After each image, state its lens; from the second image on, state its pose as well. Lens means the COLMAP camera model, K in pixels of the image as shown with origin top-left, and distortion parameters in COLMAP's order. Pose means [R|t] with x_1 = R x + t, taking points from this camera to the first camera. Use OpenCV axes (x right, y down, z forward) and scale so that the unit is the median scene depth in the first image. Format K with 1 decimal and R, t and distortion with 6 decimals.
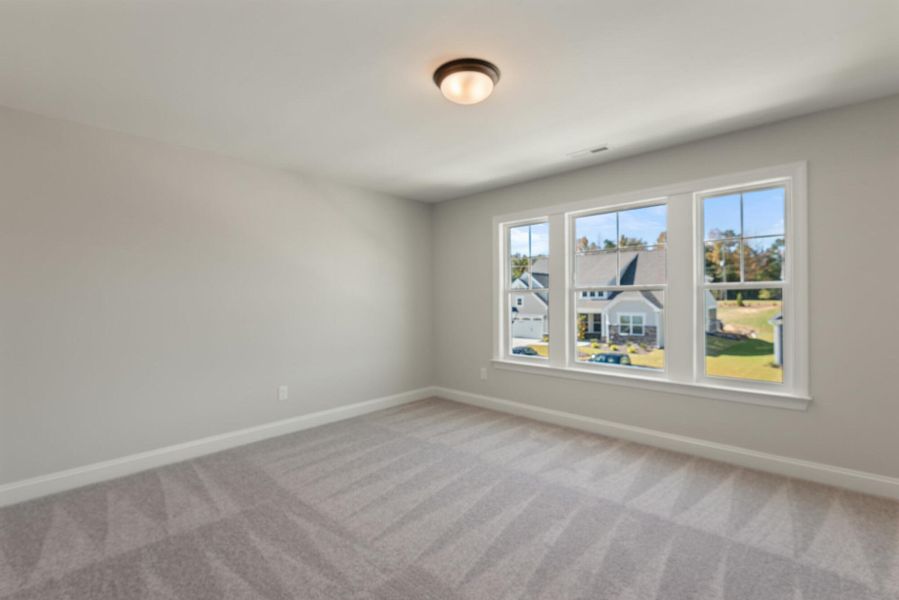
lens RADIAL K [[415.4, 0, 448.0], [0, 415.4, 301.2], [0, 0, 1]] dist [0.024634, -0.009306]
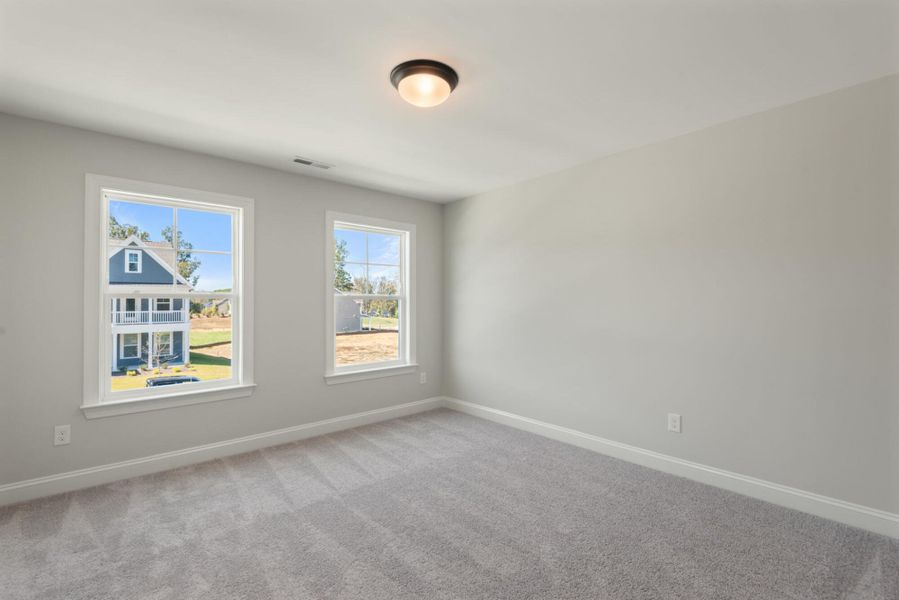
lens RADIAL K [[415.4, 0, 448.0], [0, 415.4, 301.2], [0, 0, 1]] dist [0.024634, -0.009306]
pose [[0.086657, 0.012147, 0.996164, -0.586535], [0.004629, 0.999910, -0.012595, -0.003961], [-0.996227, 0.005703, 0.086593, 0.522124]]
